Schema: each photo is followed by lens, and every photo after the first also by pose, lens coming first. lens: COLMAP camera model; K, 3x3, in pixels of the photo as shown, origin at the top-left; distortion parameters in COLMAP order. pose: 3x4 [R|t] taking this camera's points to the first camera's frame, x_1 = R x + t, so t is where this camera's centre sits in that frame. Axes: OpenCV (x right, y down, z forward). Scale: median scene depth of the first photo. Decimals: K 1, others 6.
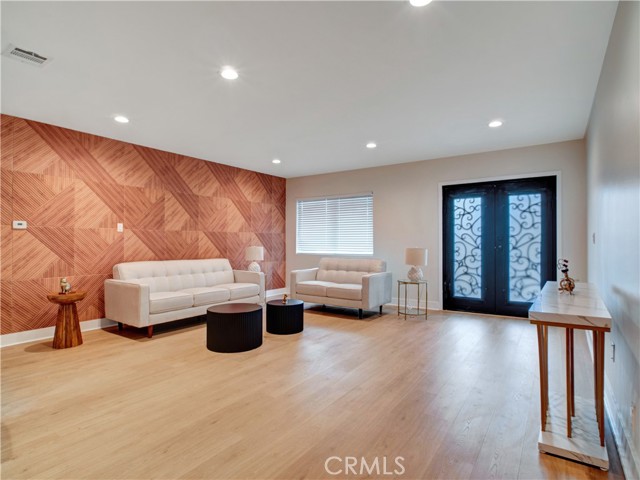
lens RADIAL K [[347.4, 0, 317.7], [0, 347.4, 239.1], [0, 0, 1]] dist [-0.003275, -0.001988]
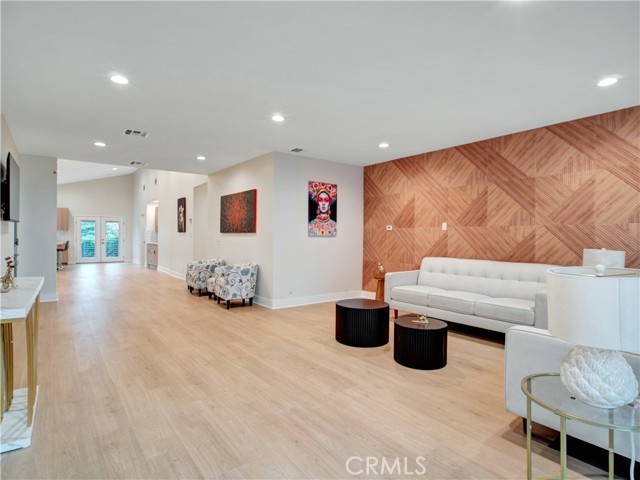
lens RADIAL K [[354.1, 0, 320.8], [0, 354.1, 235.7], [0, 0, 1]] dist [0.027410, -0.000700]
pose [[-0.298170, -0.006104, -0.954493, 0.576297], [0.000651, 0.999978, -0.006599, 0.004099], [0.954512, -0.002589, -0.298160, 0.862036]]
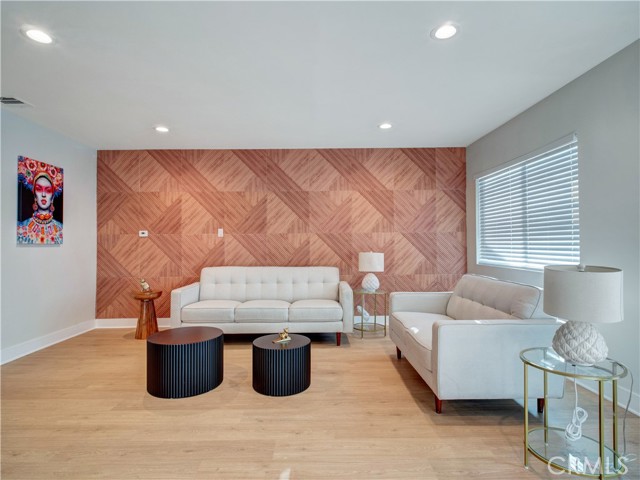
lens RADIAL K [[347.4, 0, 317.7], [0, 347.4, 239.1], [0, 0, 1]] dist [-0.003275, -0.001988]
pose [[0.576276, -0.019659, -0.817019, 0.398242], [0.013937, 0.999802, -0.014227, 0.003857], [0.817136, -0.003189, 0.576436, 0.573633]]
